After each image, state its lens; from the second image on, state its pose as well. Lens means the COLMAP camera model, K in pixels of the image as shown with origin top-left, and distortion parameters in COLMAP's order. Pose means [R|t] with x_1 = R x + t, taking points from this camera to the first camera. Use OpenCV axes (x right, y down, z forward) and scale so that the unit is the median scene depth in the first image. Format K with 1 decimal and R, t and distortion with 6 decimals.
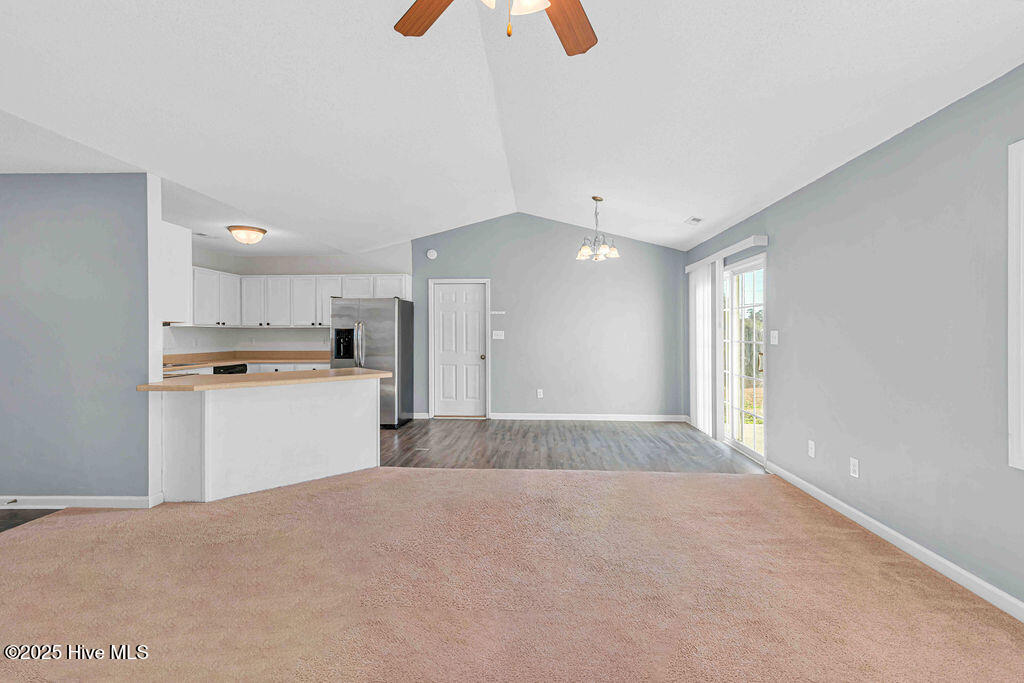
lens RADIAL K [[460.2, 0, 517.5], [0, 460.2, 331.7], [0, 0, 1]] dist [0.001832, 0.000022]
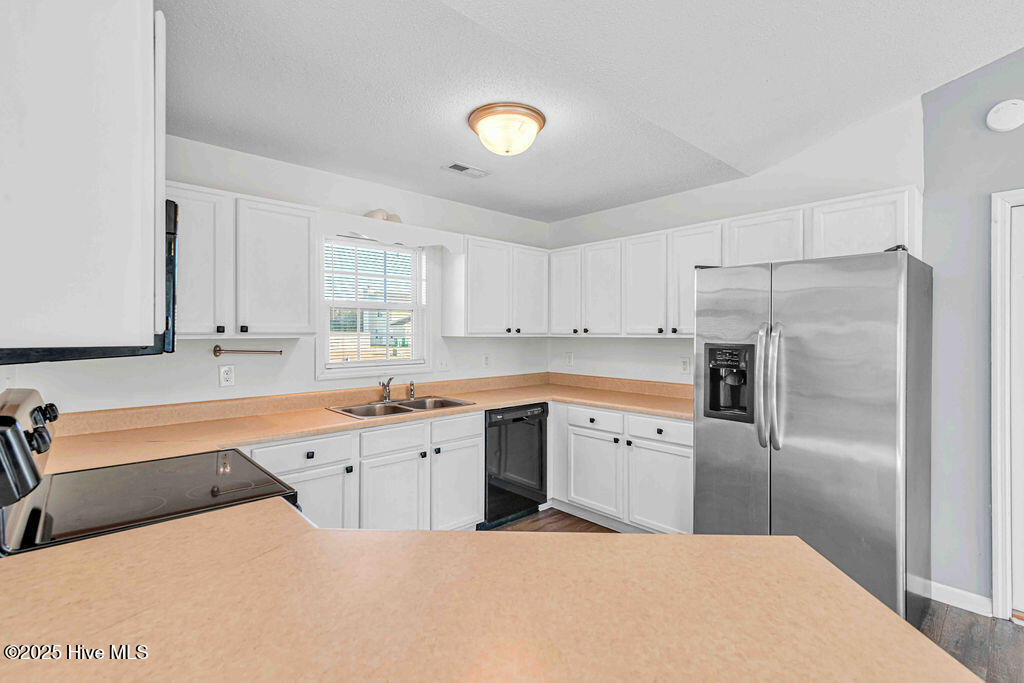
lens RADIAL K [[460.2, 0, 517.5], [0, 460.2, 331.7], [0, 0, 1]] dist [0.001832, 0.000022]
pose [[0.711875, 0.000211, -0.702306, -0.217449], [-0.002651, 0.999994, -0.002386, -0.013837], [0.702301, 0.003560, 0.711871, 0.562449]]
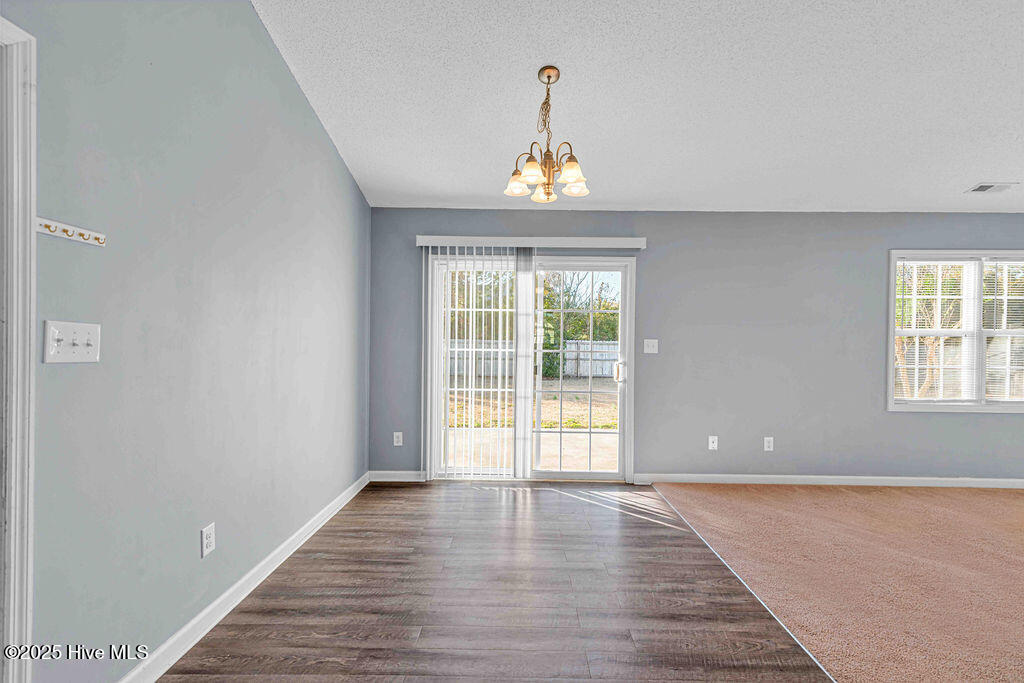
lens RADIAL K [[456.8, 0, 513.8], [0, 456.8, 346.0], [0, 0, 1]] dist [0.017023, -0.000076]
pose [[-0.041970, -0.004864, 0.999107, -0.261000], [-0.006118, 0.999971, 0.004612, 0.007172], [-0.999100, -0.005919, -0.041998, 0.875257]]
